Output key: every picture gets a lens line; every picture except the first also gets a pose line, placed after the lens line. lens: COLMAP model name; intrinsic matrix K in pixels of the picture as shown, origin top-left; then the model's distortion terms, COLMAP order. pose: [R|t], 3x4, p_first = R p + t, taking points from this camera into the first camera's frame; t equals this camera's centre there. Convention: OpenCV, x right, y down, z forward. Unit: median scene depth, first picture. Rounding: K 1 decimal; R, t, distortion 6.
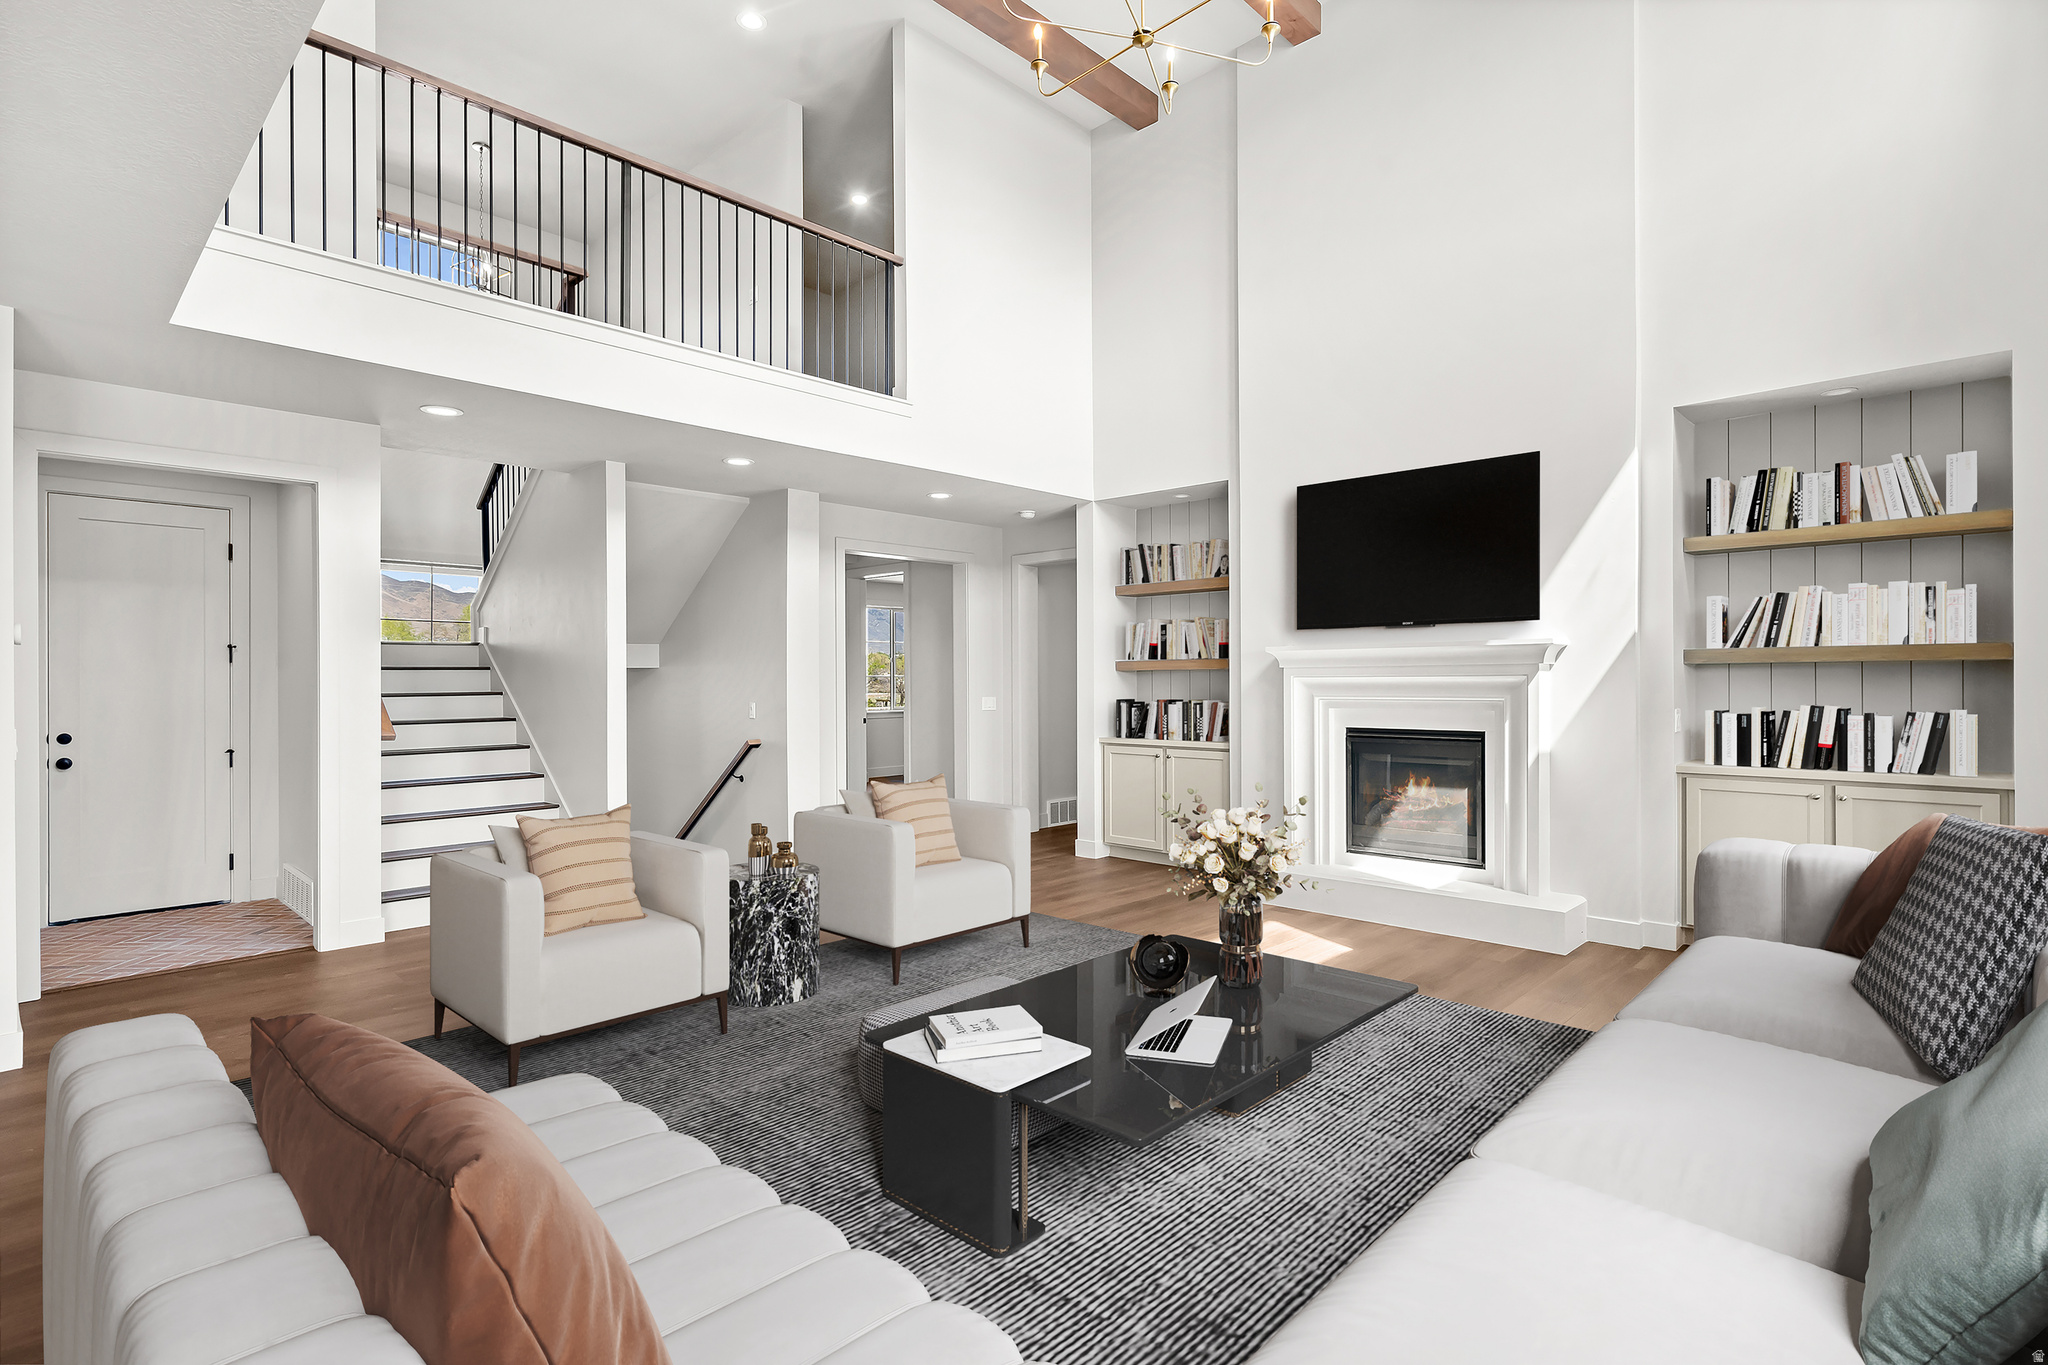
lens RADIAL K [[977.2, 0, 1022.2], [0, 977.2, 693.8], [0, 0, 1]] dist [0.002973, -0.000324]
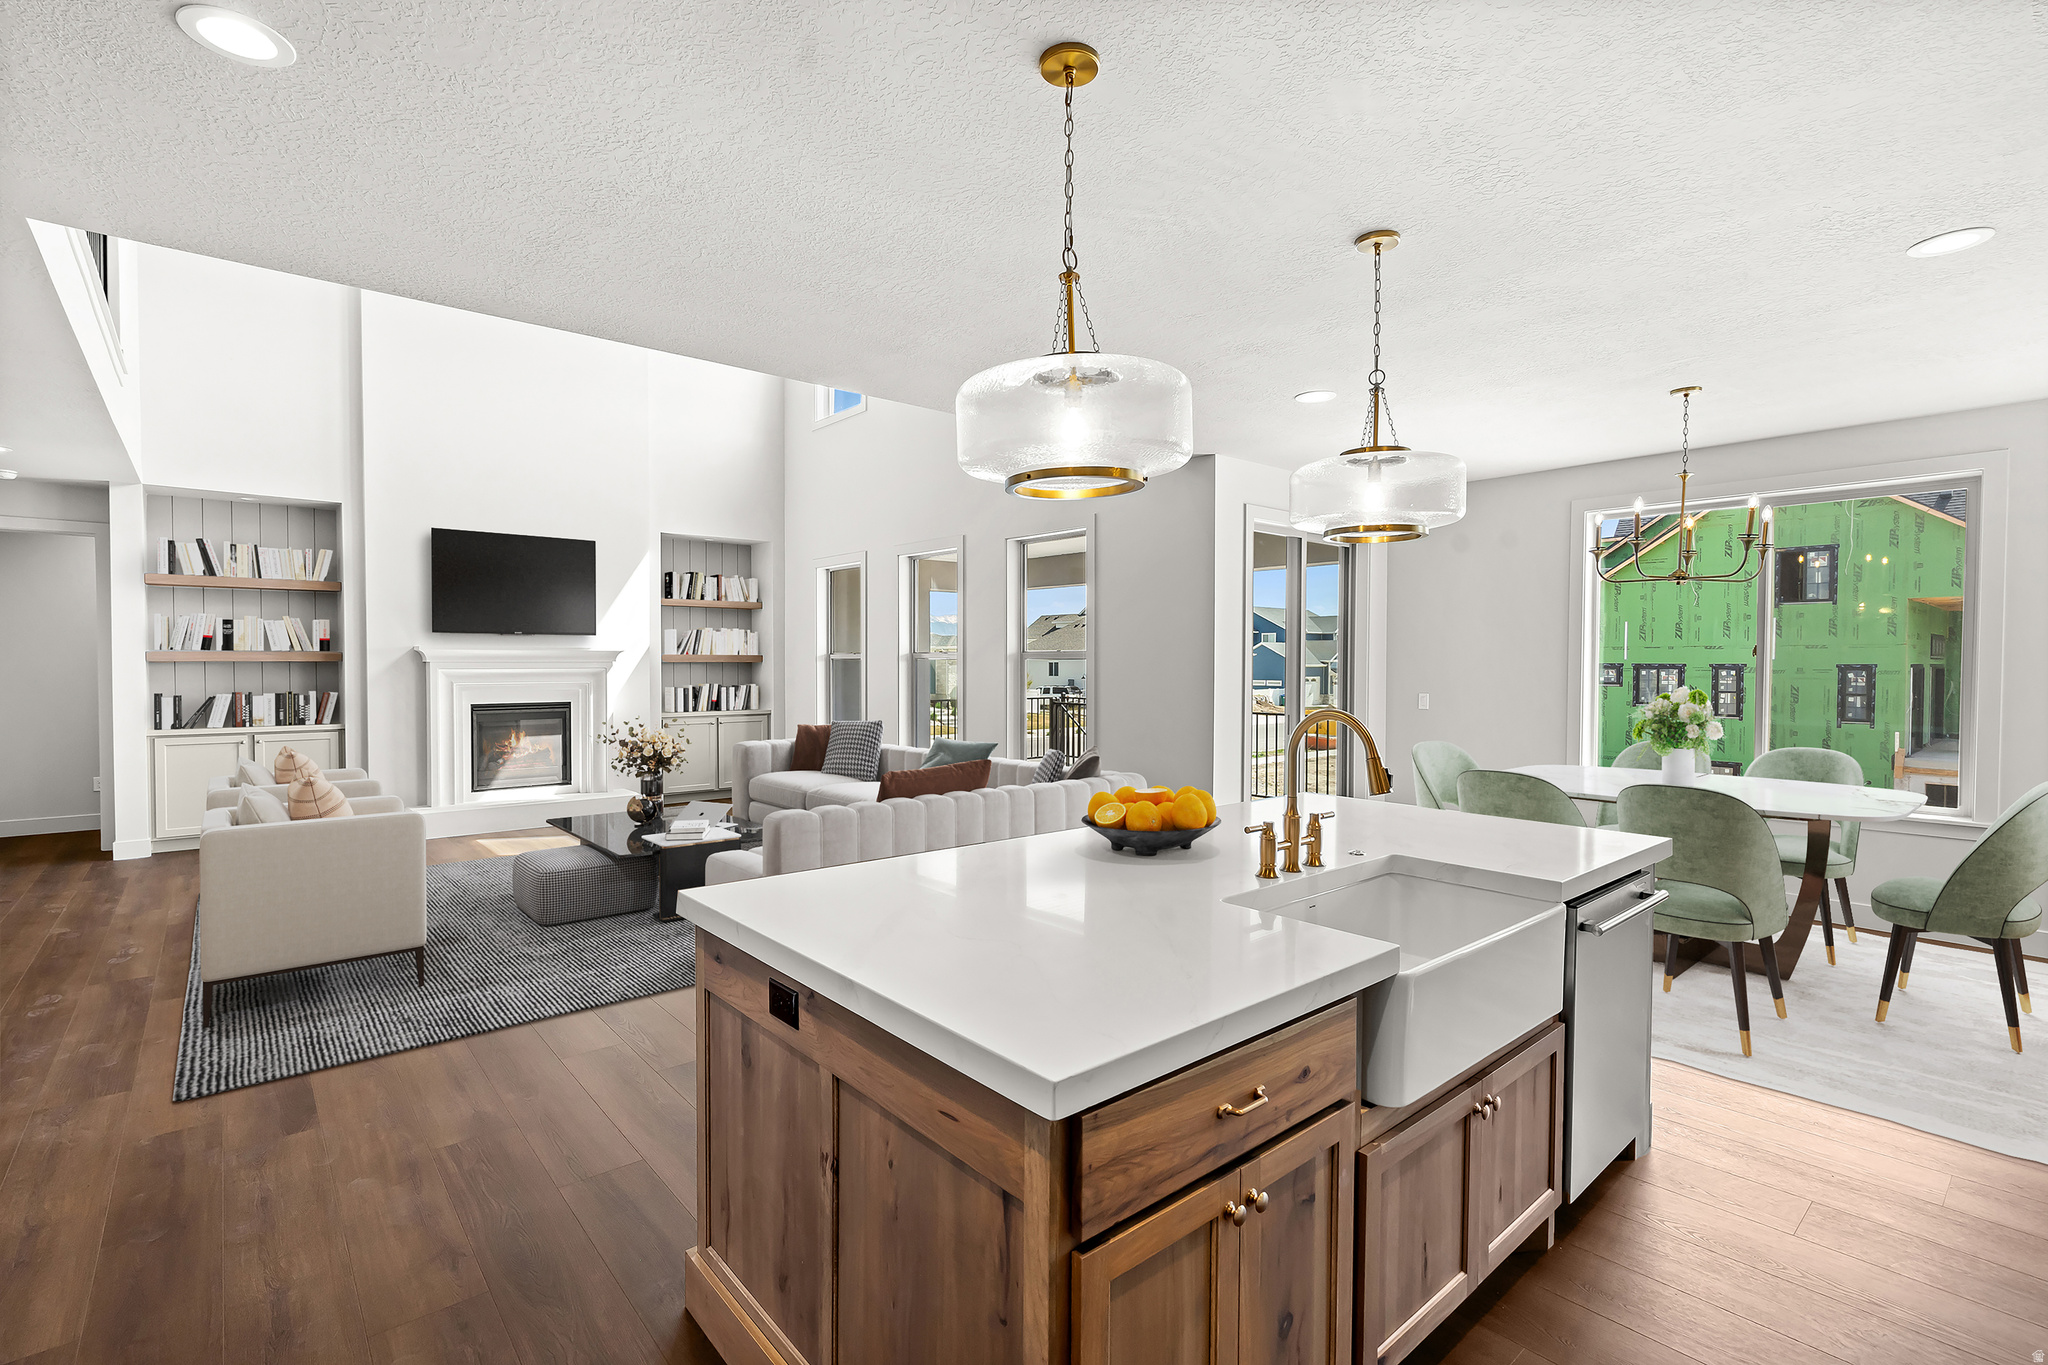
lens RADIAL K [[944.1, 0, 1040.8], [0, 944.1, 671.0], [0, 0, 1]] dist [-0.003176, 0.001560]
pose [[0.086467, -0.006283, 0.996235, -0.965770], [0.010322, 0.999932, 0.005410, -0.013117], [-0.996201, 0.009815, 0.086526, 0.059061]]
